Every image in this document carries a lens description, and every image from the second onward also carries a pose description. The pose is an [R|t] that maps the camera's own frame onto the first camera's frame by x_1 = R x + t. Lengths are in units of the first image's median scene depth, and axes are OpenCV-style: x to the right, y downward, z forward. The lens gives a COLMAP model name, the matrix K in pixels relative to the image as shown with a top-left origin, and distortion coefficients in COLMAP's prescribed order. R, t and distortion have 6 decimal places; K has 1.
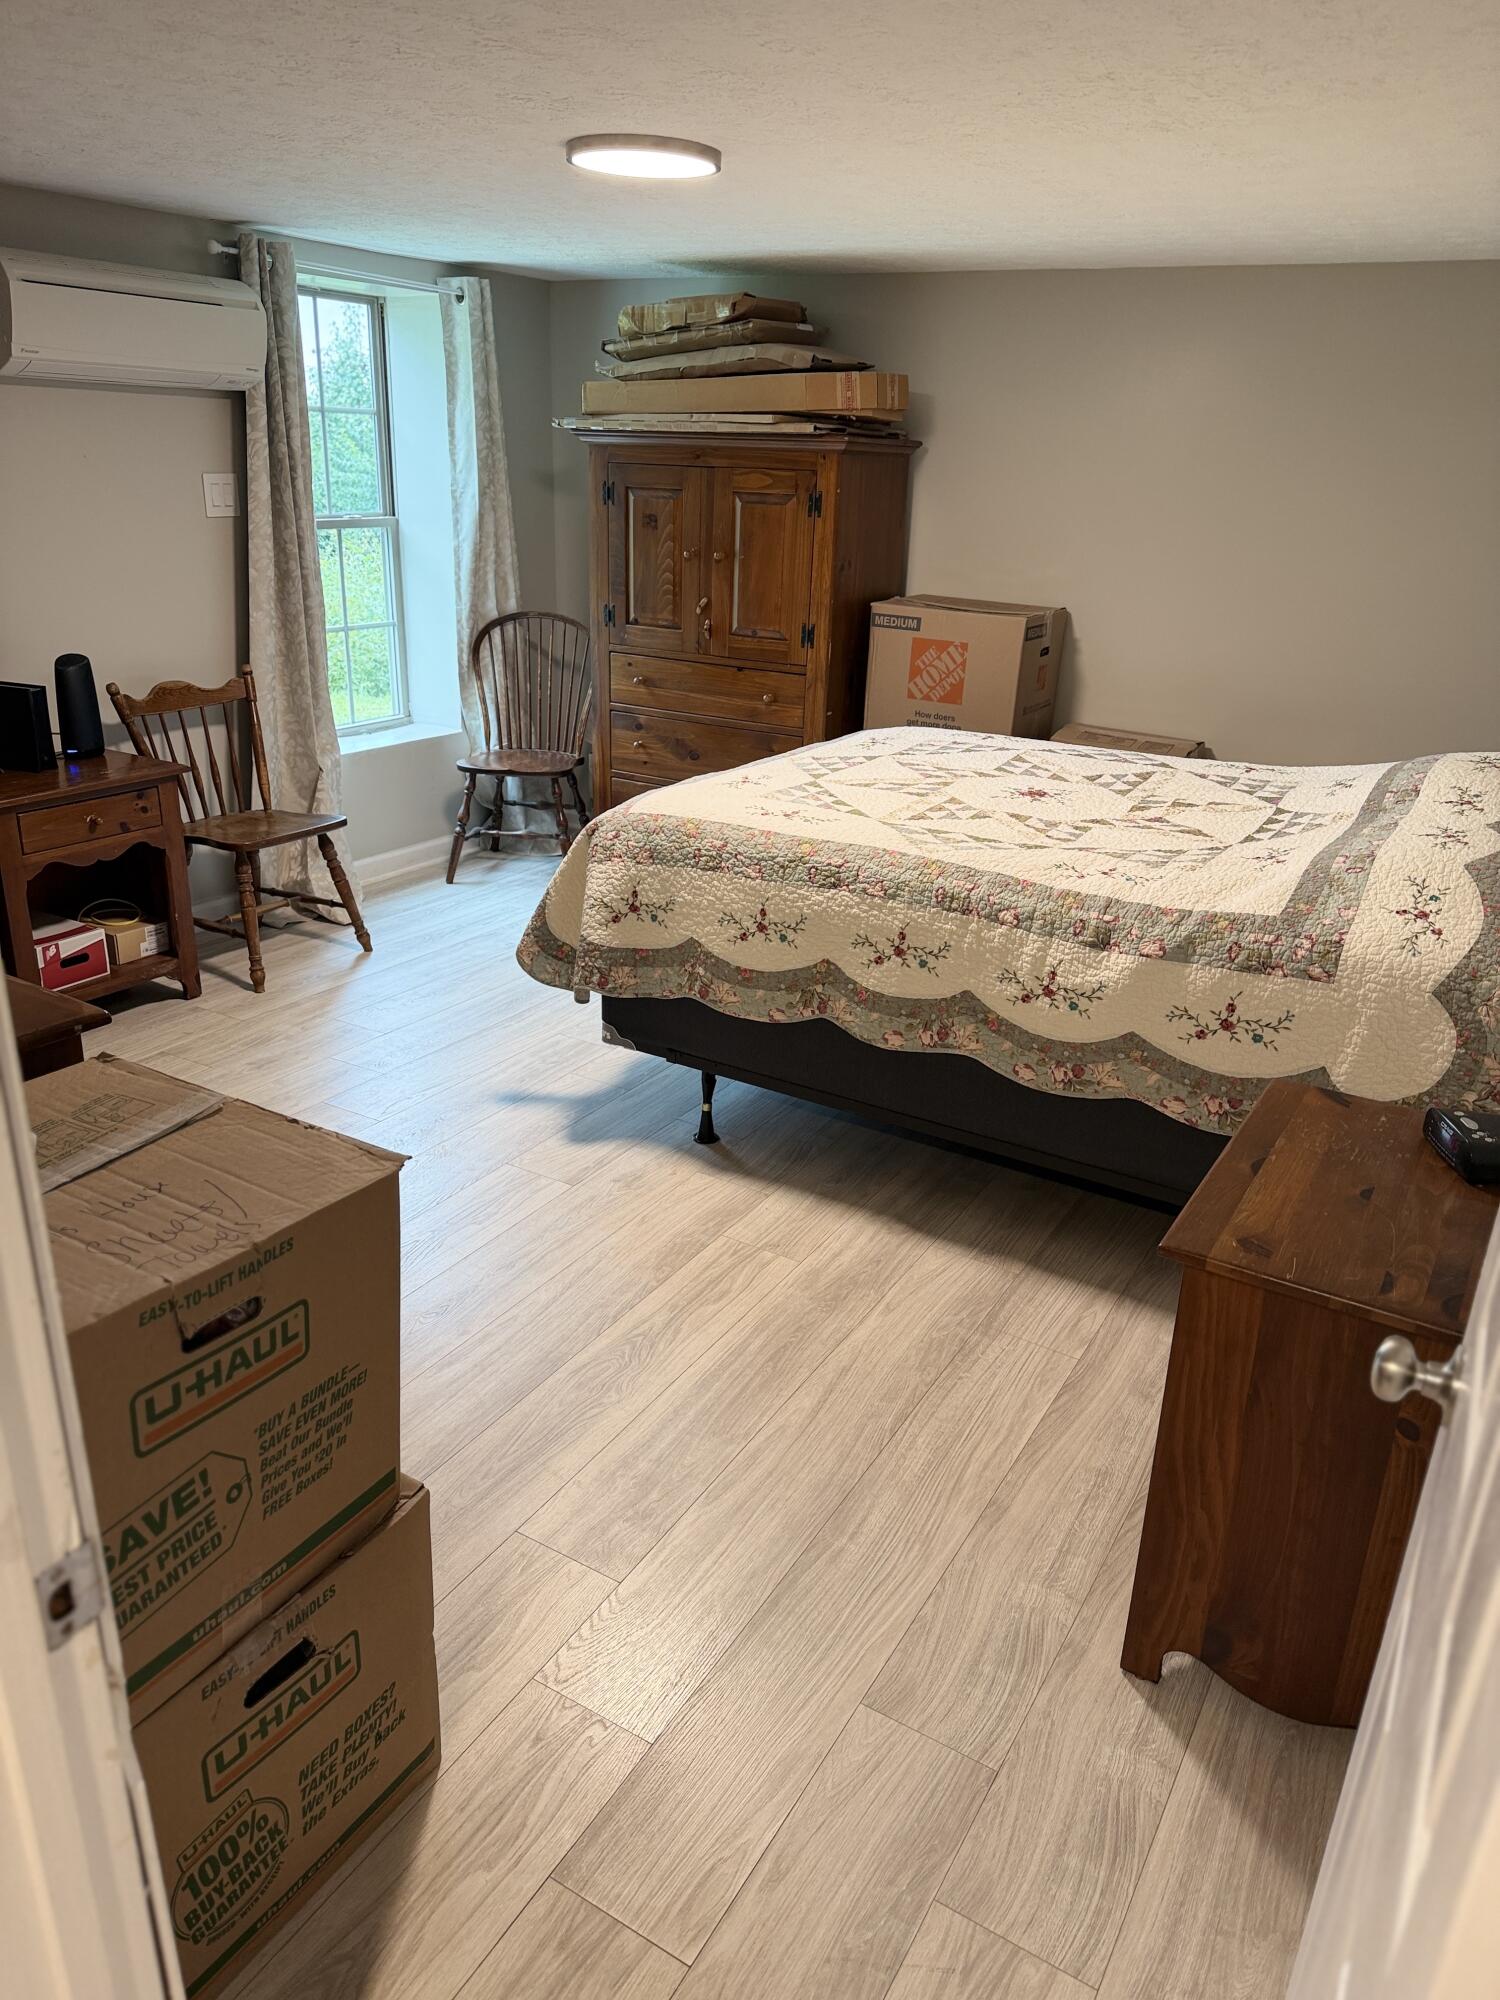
lens RADIAL K [[1394.2, 0, 756.2], [0, 1394.2, 1002.6], [0, 0, 1]] dist [0.064808, -0.072655]
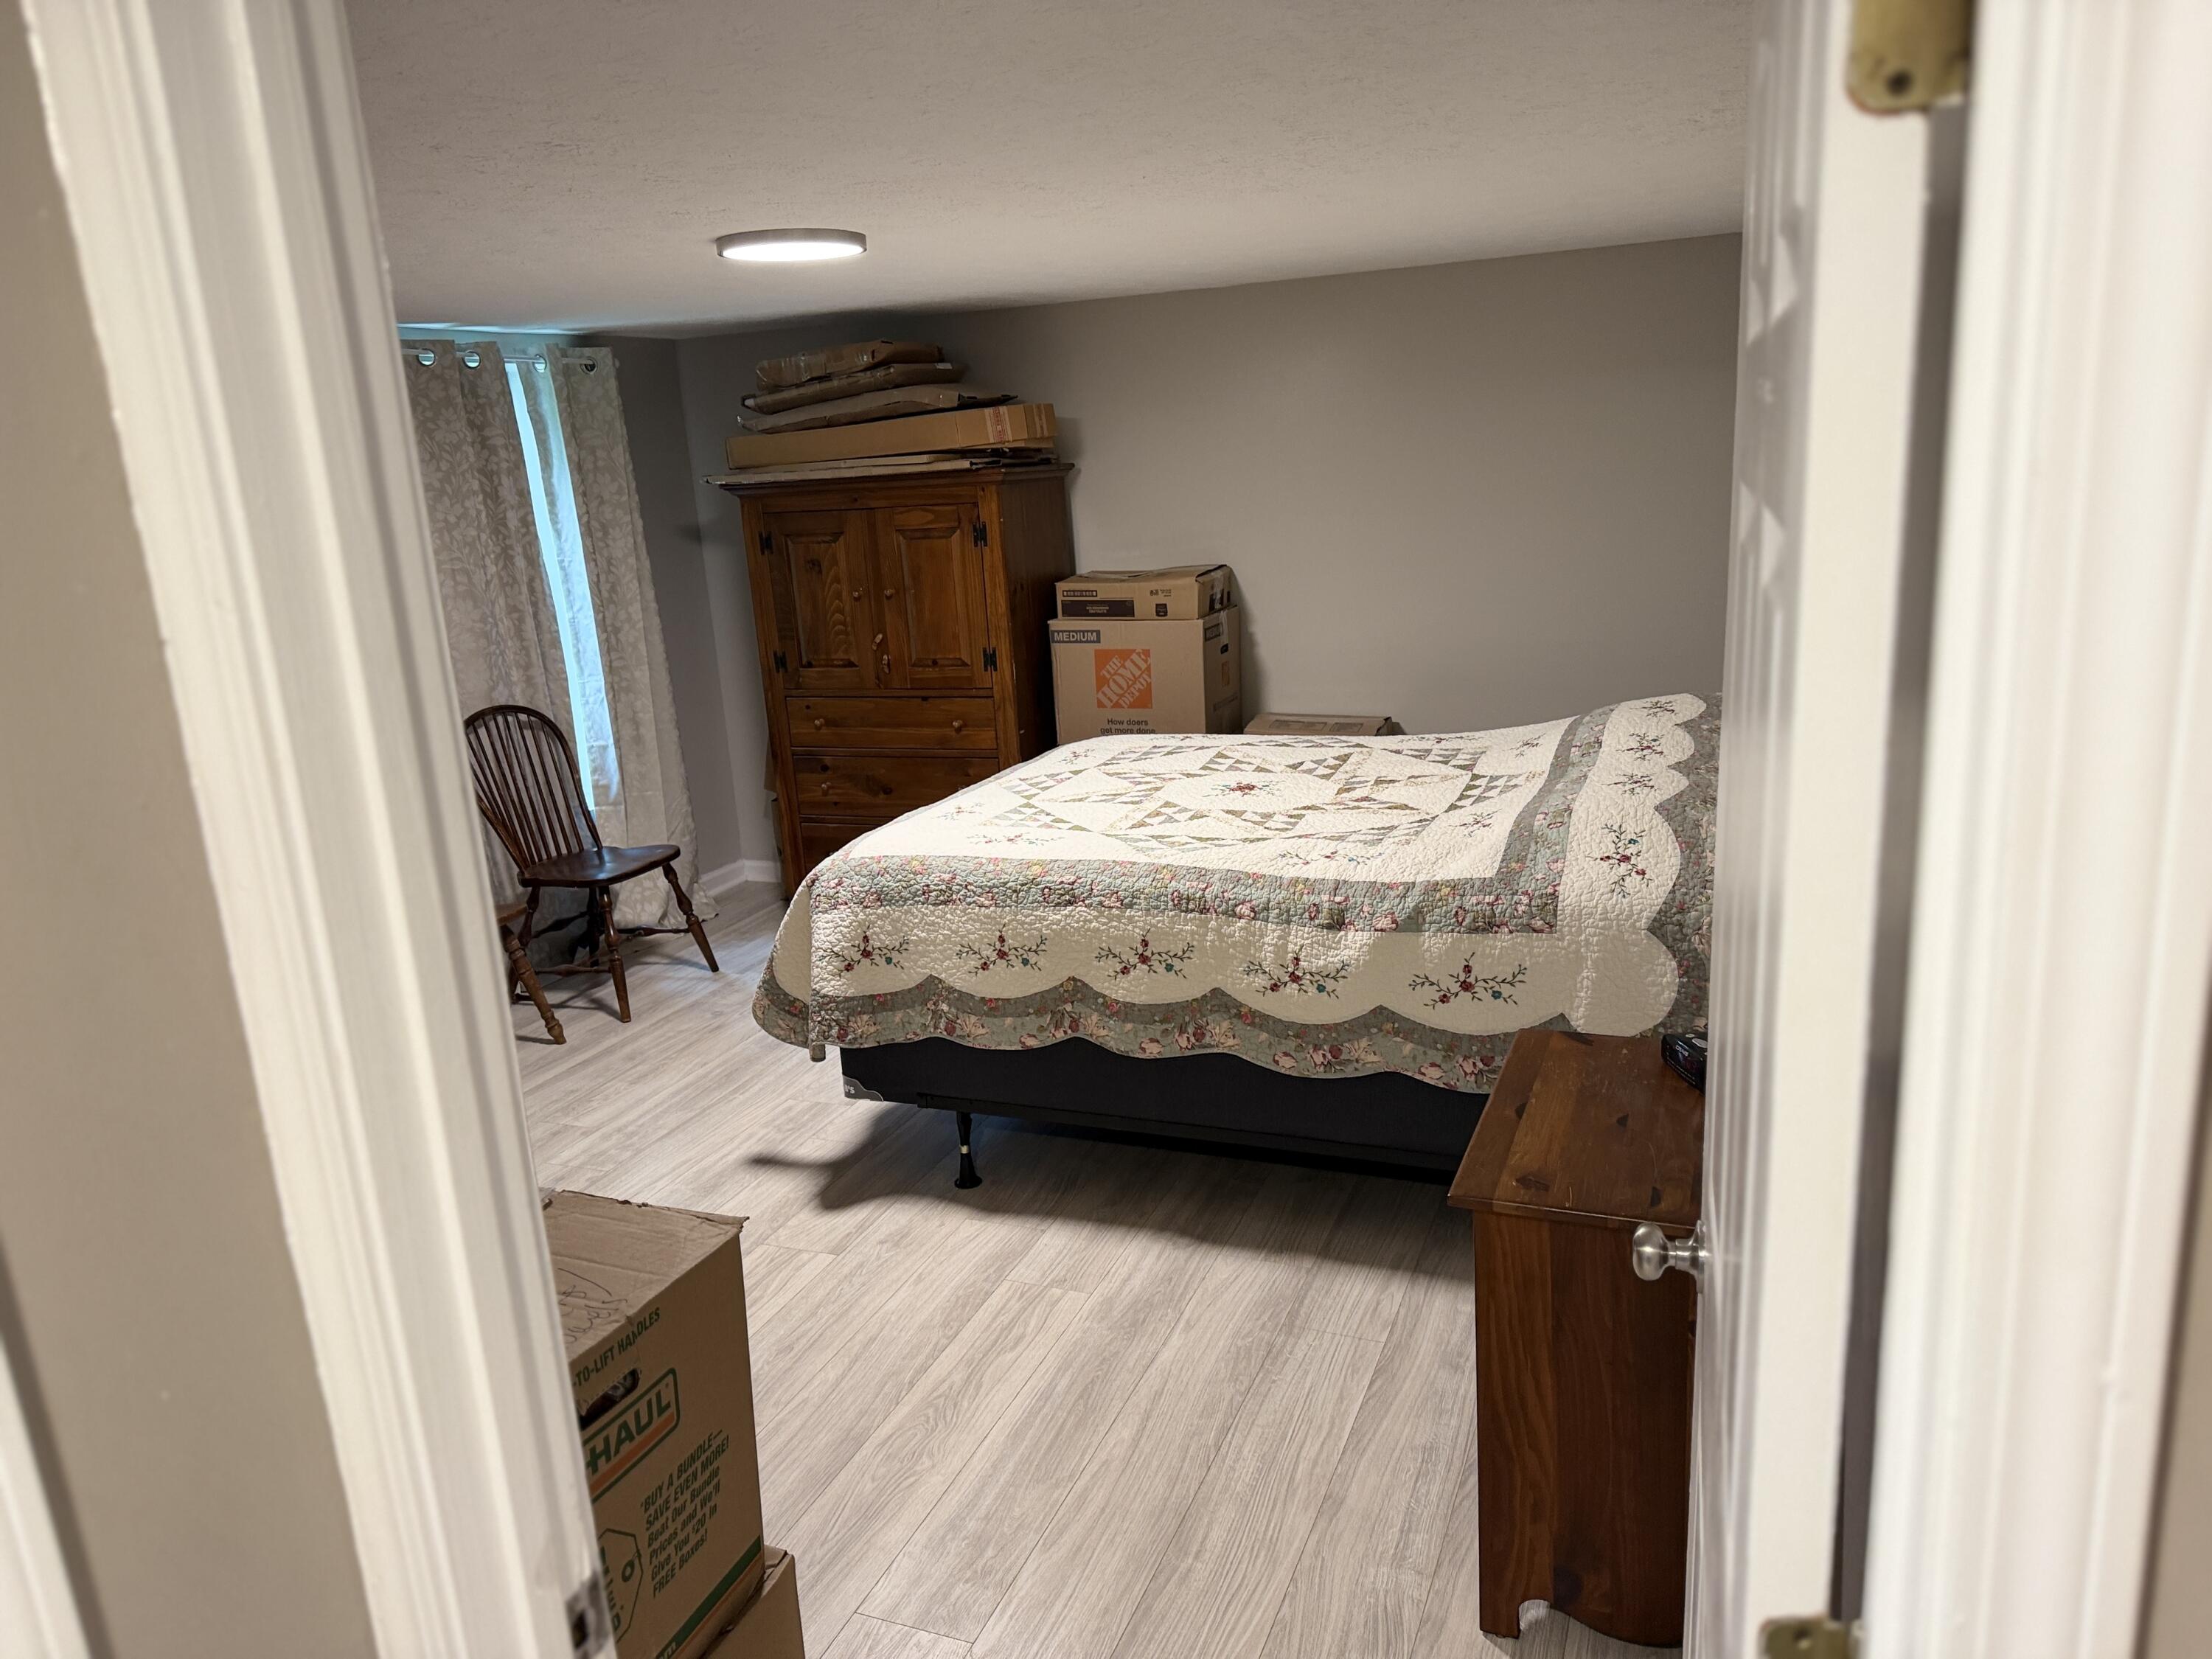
lens RADIAL K [[1542.0, 0, 1107.4], [0, 1542.0, 816.8], [0, 0, 1]] dist [0.064808, -0.072655]
pose [[0.984317, -0.127760, 0.121642, -0.047501], [0.143554, 0.980879, -0.131412, 0.005136], [-0.102527, 0.146813, 0.983836, -0.112394]]
